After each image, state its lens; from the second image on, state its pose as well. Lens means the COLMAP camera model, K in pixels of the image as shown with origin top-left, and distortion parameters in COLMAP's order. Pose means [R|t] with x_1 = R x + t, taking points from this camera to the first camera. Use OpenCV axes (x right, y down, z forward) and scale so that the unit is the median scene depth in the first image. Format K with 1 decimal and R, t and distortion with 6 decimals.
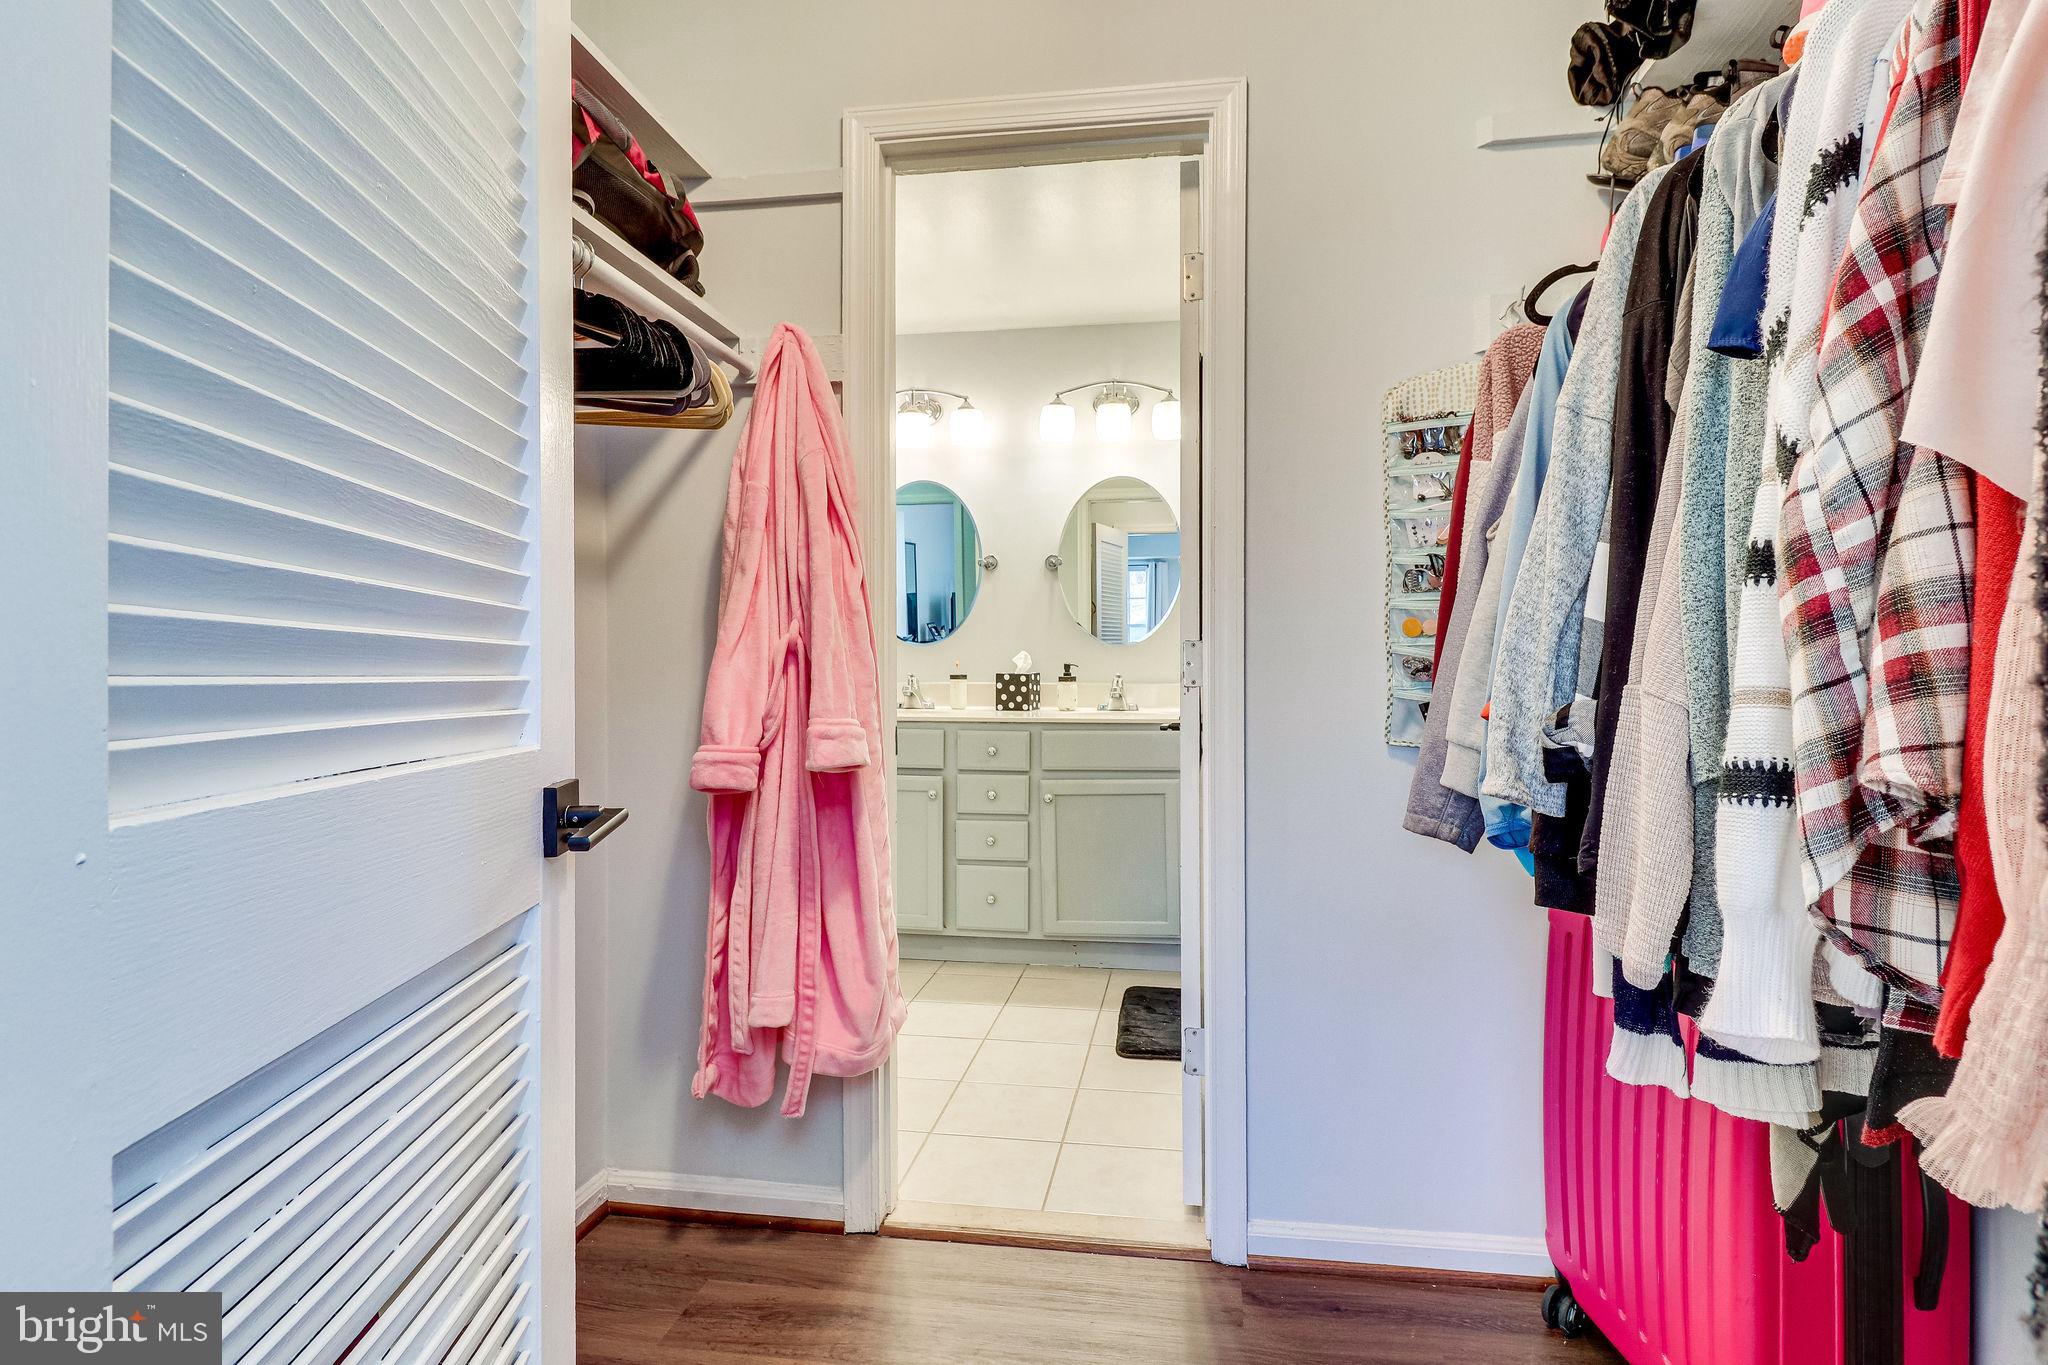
lens RADIAL K [[982.1, 0, 1018.0], [0, 982.1, 676.8], [0, 0, 1]] dist [0.017112, 0.000149]
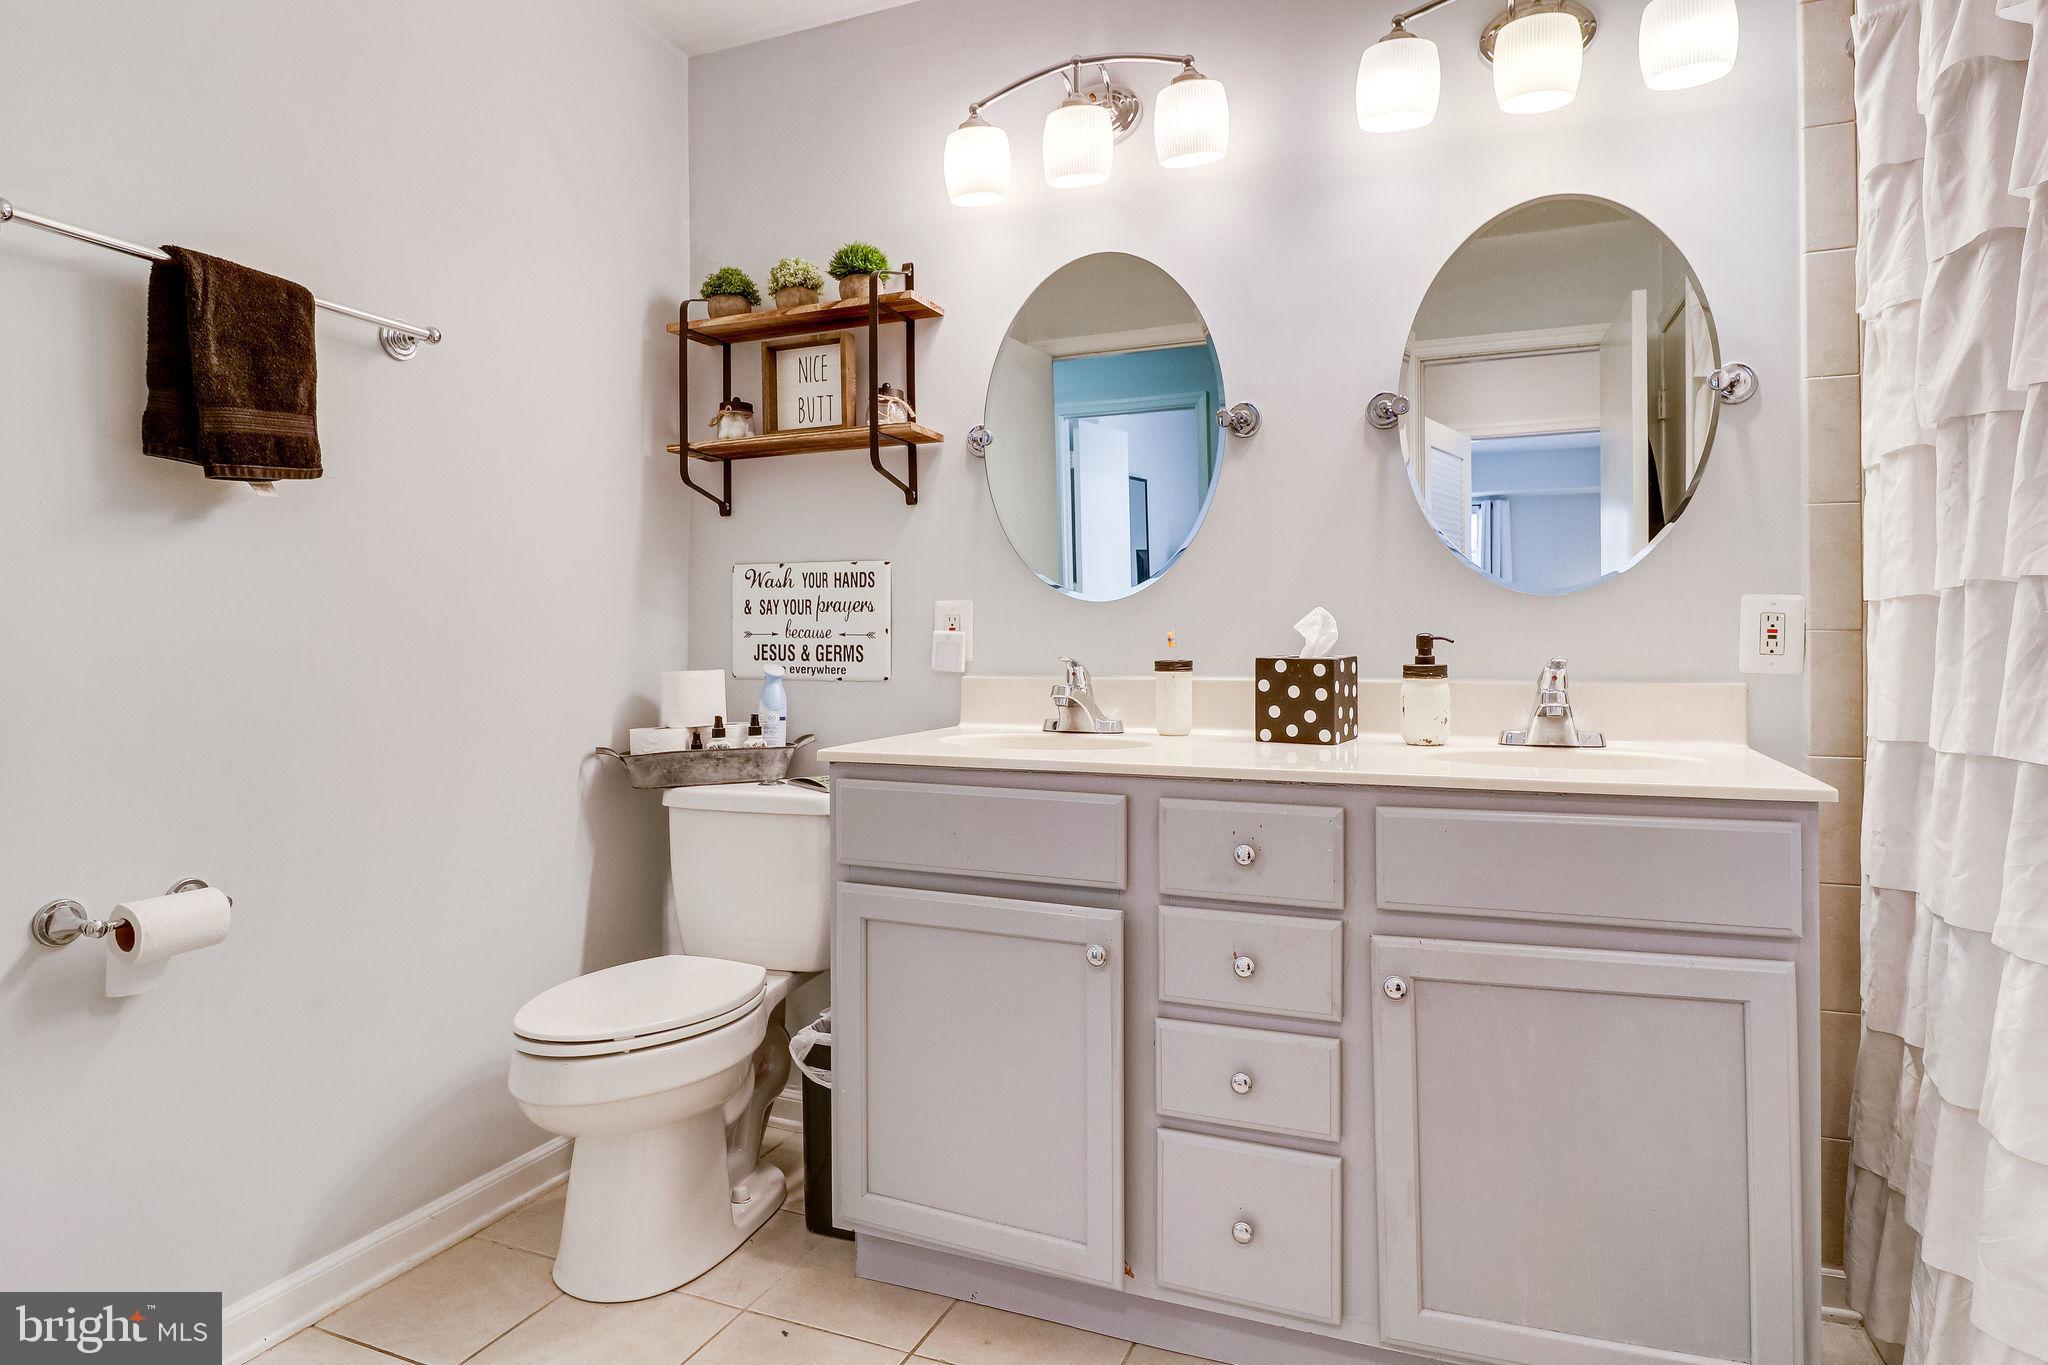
lens RADIAL K [[1119.7, 0, 1040.5], [0, 1119.7, 650.7], [0, 0, 1]] dist [0.005467, -0.007963]
pose [[0.976493, -0.002994, -0.215528, -0.008442], [0.000565, 0.999936, -0.011330, -0.001279], [0.215548, 0.010941, 0.976432, 0.488268]]
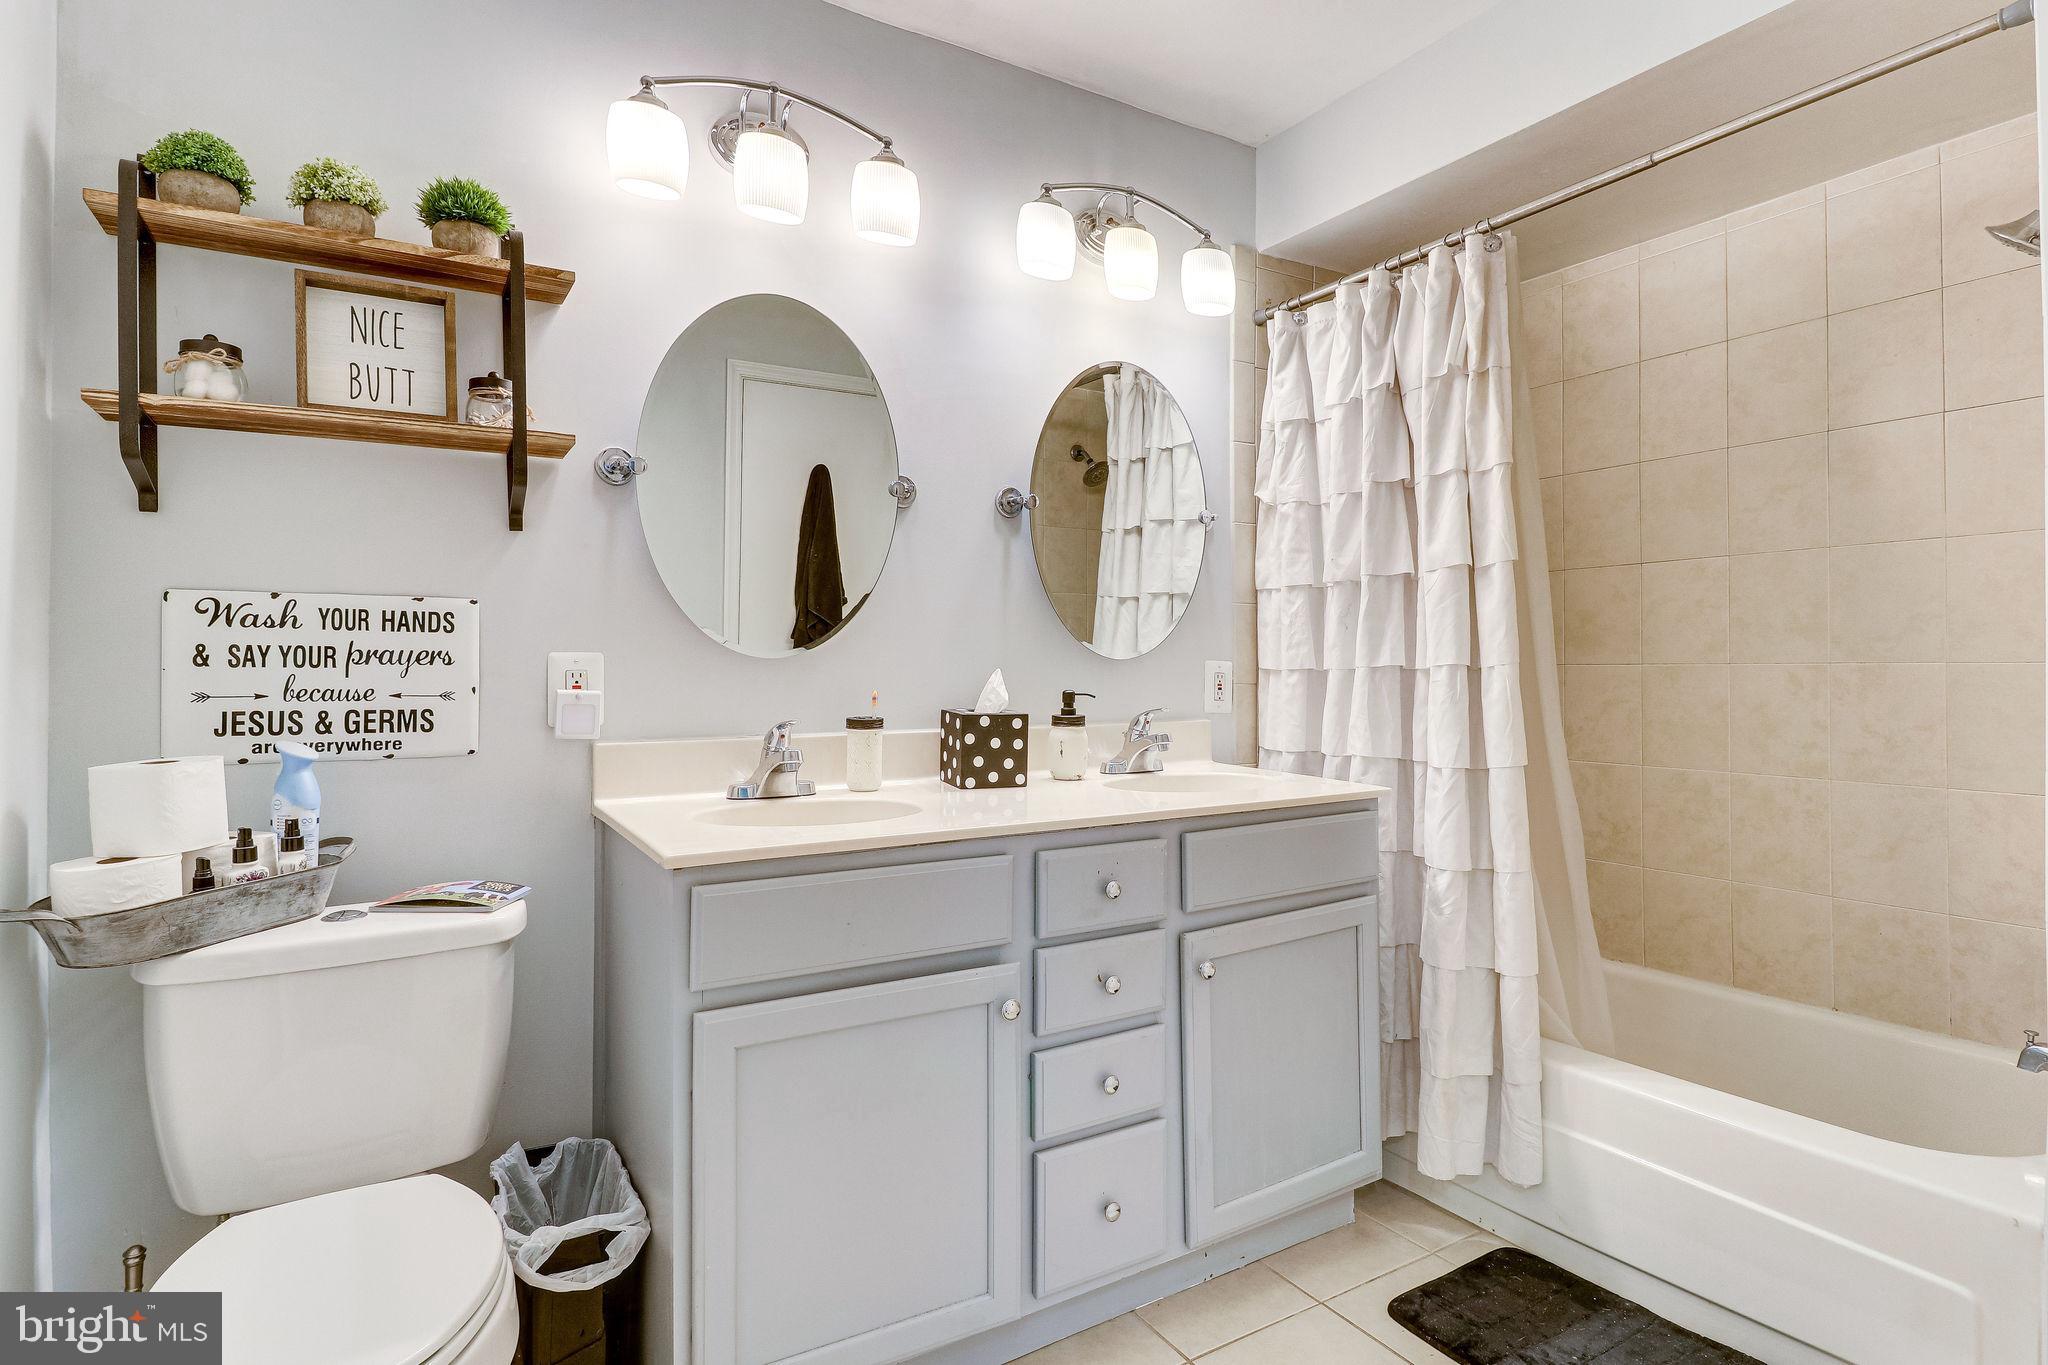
lens RADIAL K [[1060.1, 0, 974.5], [0, 1060.1, 660.6], [0, 0, 1]] dist [0.006223, 0.000648]
pose [[0.766225, -0.004613, 0.642556, -0.362141], [0.010471, 0.999931, -0.005308, -0.027979], [-0.642487, 0.010795, 0.766220, 0.593111]]
